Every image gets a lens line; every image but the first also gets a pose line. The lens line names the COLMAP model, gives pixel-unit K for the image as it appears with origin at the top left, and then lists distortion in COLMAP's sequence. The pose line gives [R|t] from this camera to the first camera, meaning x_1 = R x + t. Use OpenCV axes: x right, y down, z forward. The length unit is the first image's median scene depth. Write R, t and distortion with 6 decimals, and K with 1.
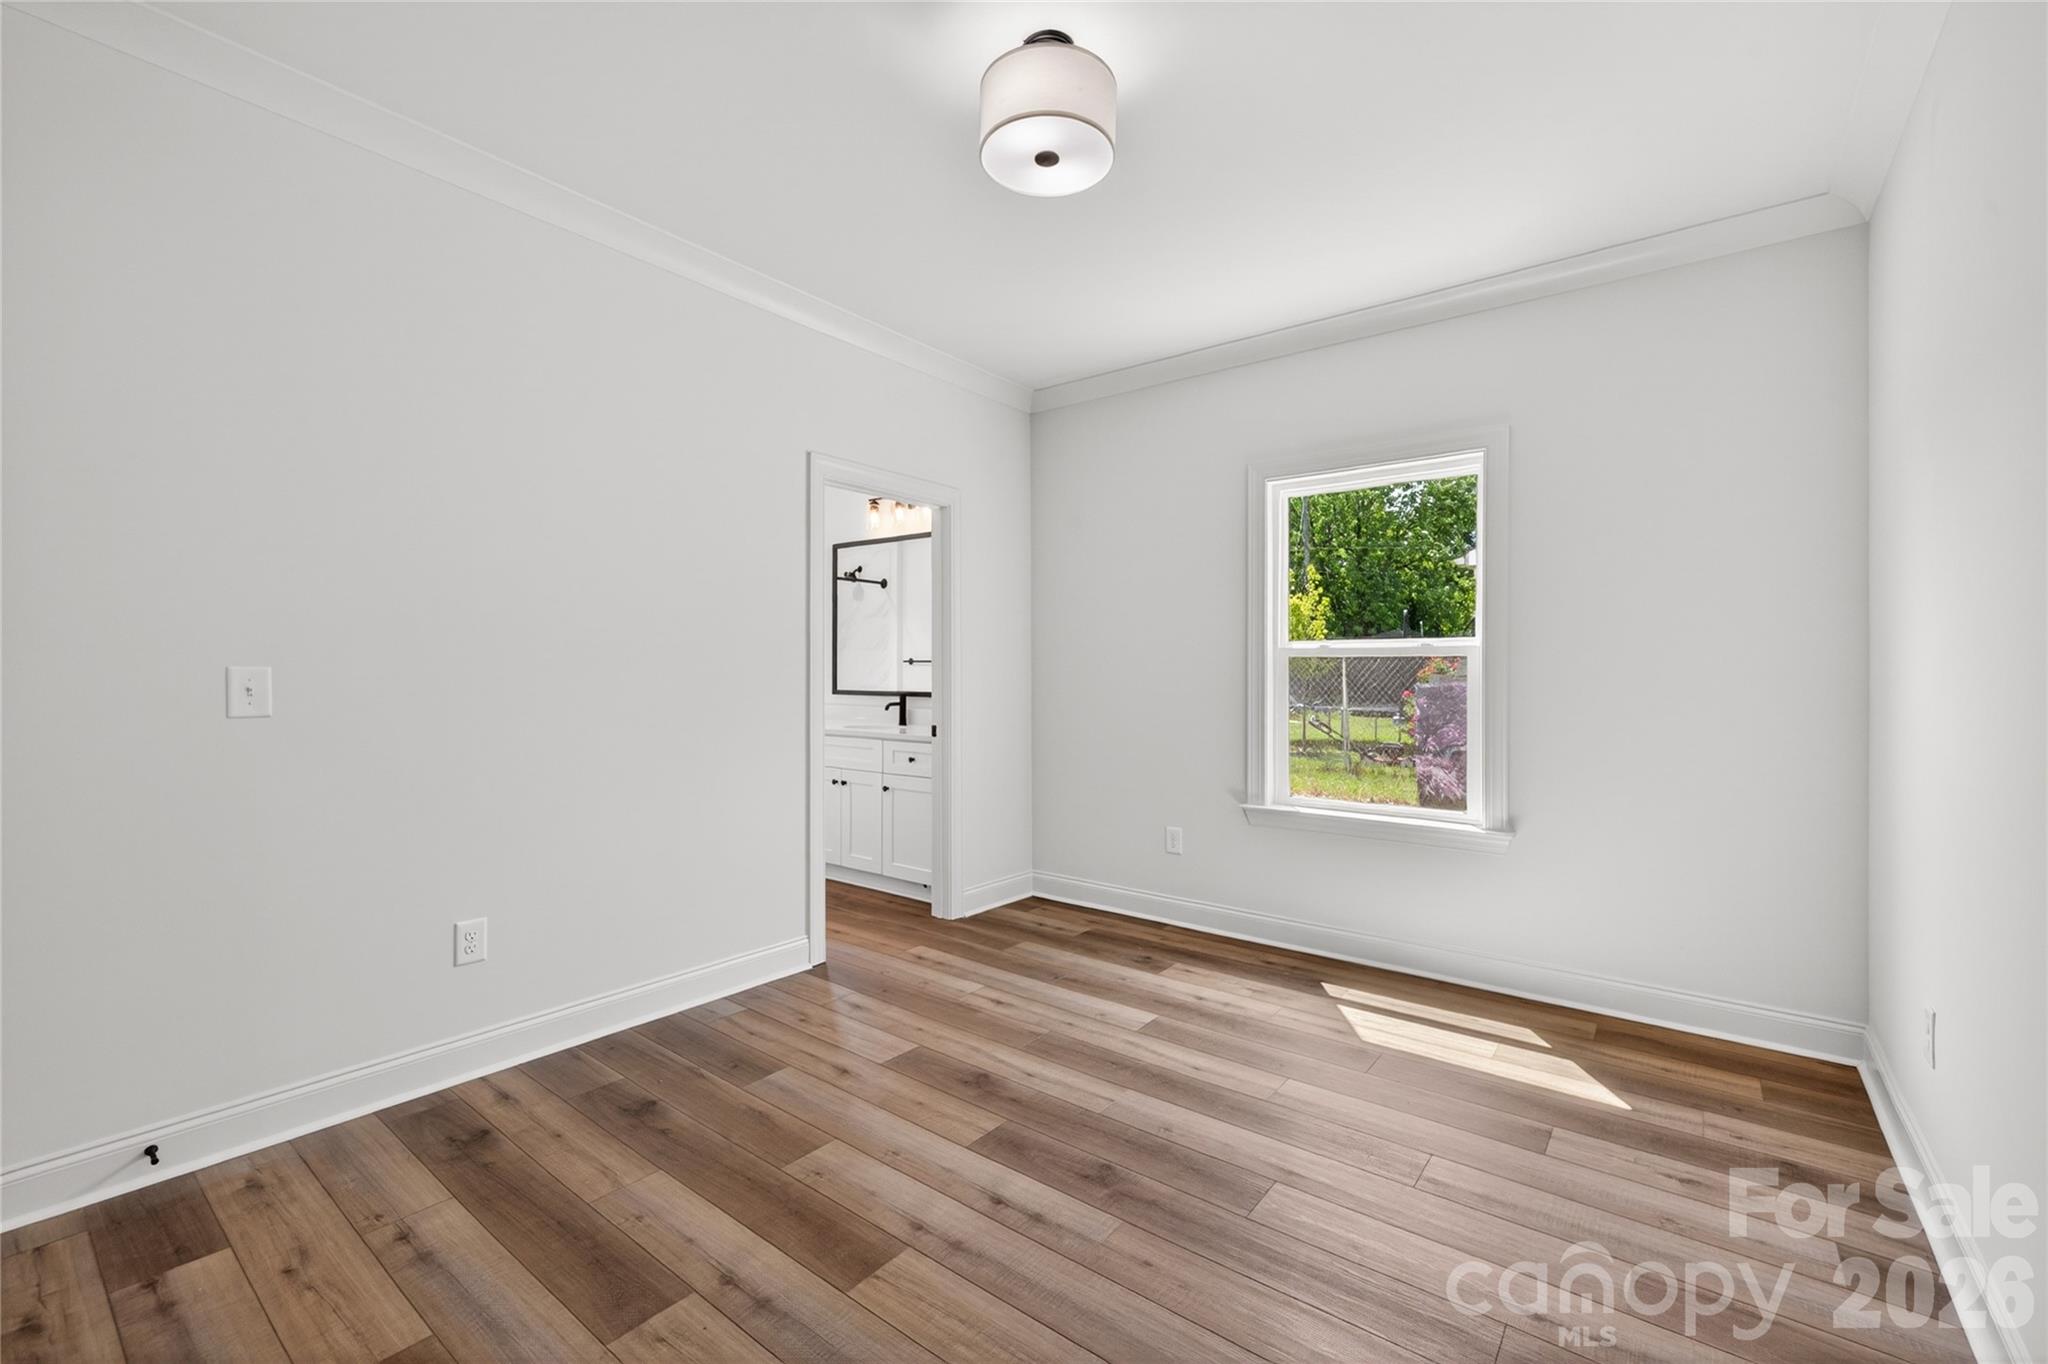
lens RADIAL K [[865.0, 0, 1018.0], [0, 865.0, 684.9], [0, 0, 1]] dist [0.012086, -0.001949]
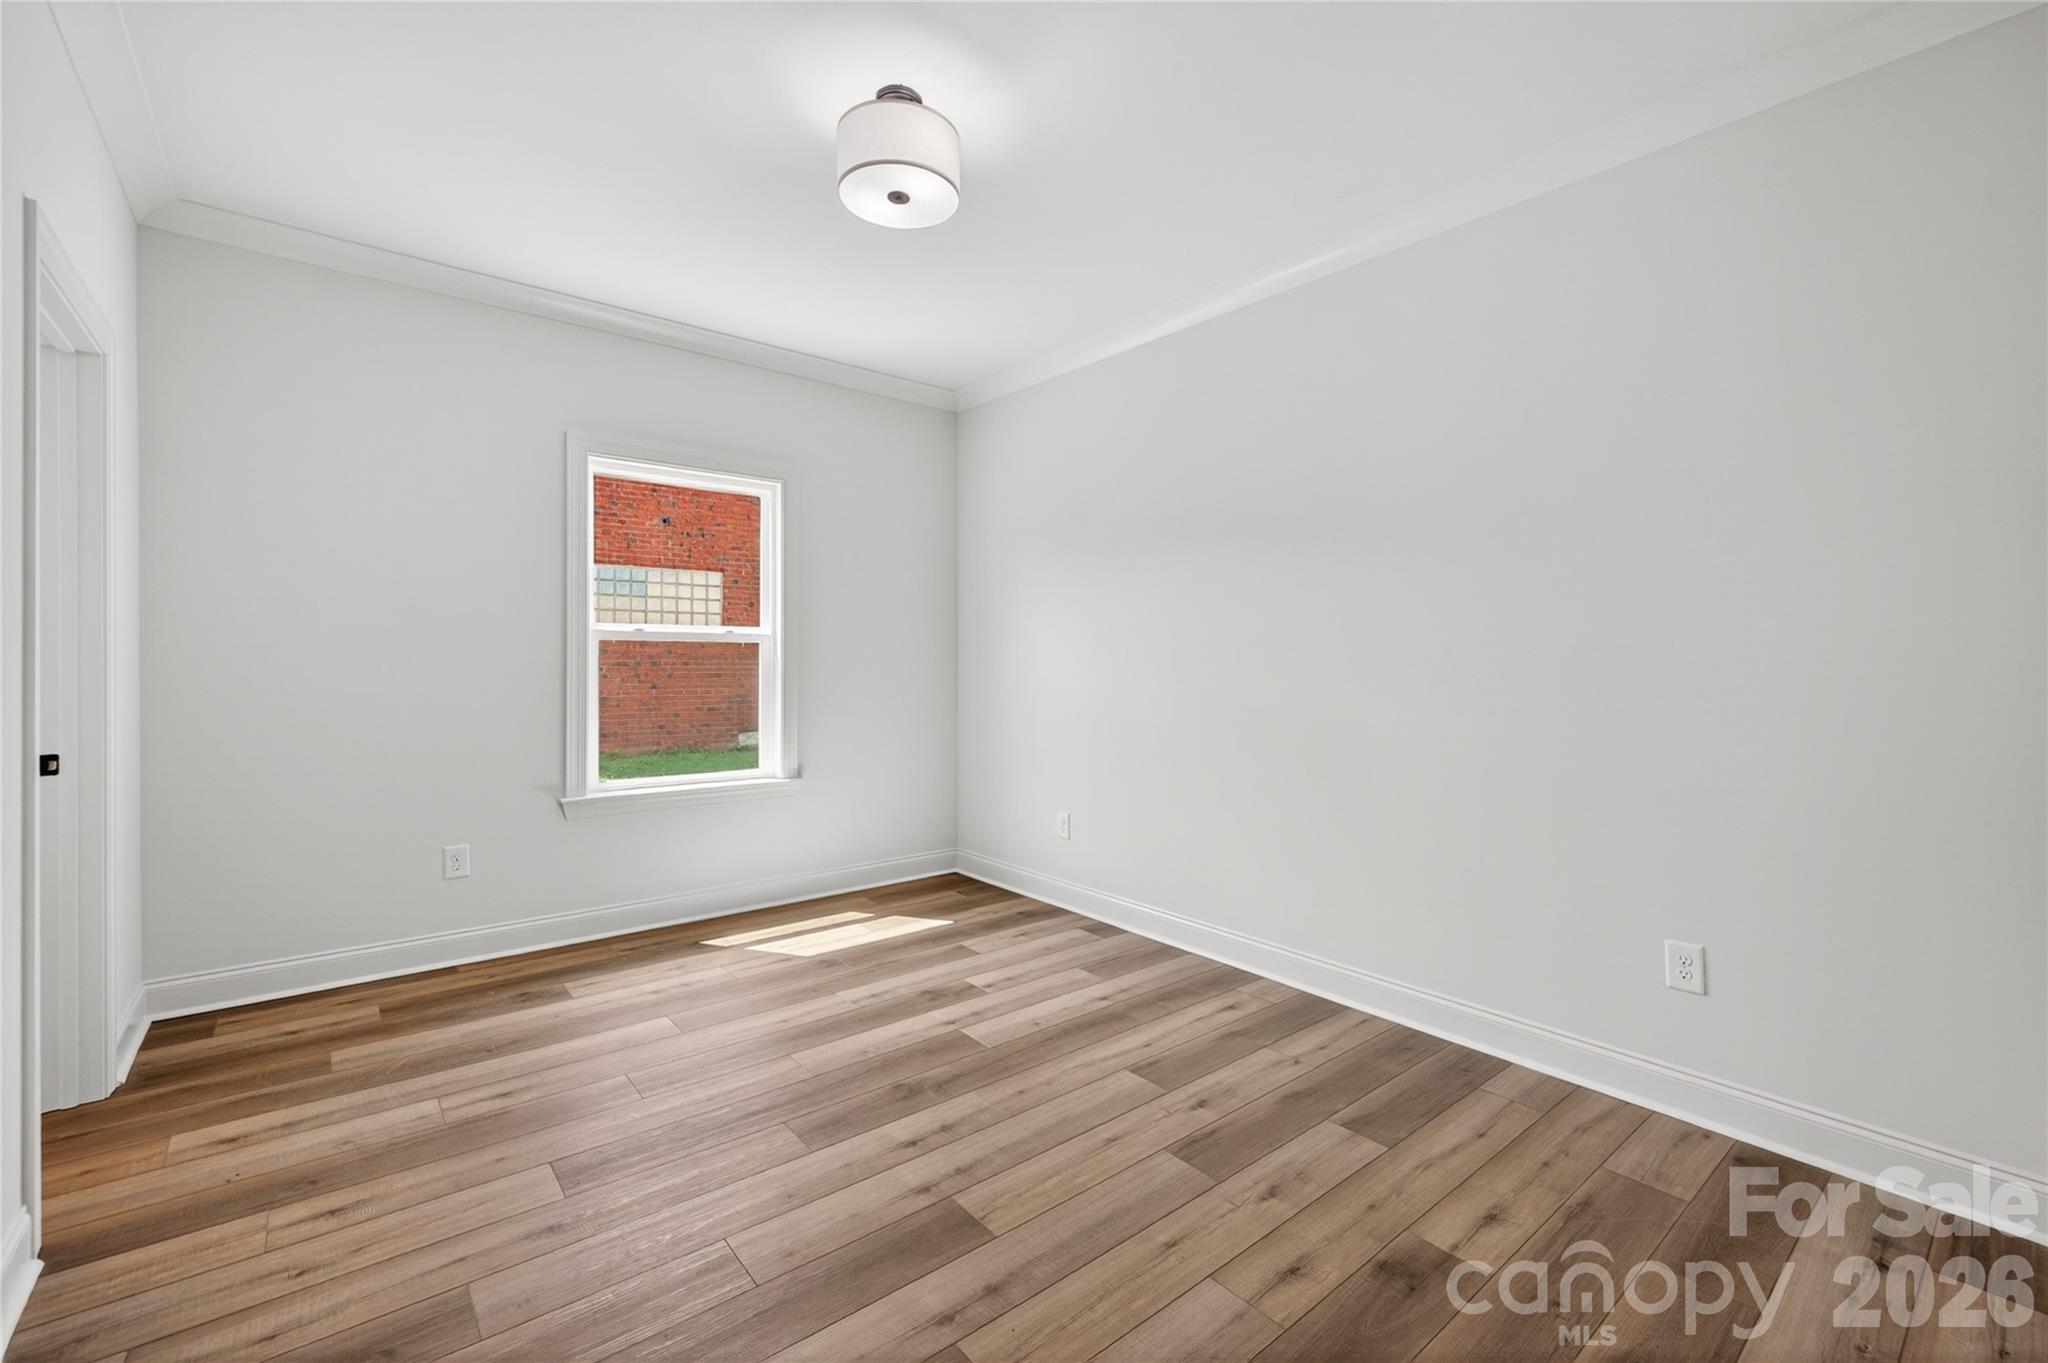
lens RADIAL K [[865.0, 0, 1030.9], [0, 865.0, 670.9], [0, 0, 1]] dist [0.012086, -0.001949]
pose [[0.216329, -0.018446, 0.976146, -0.621708], [0.009939, 0.999811, 0.016690, -0.010415], [-0.976270, 0.006092, 0.216471, 0.364806]]
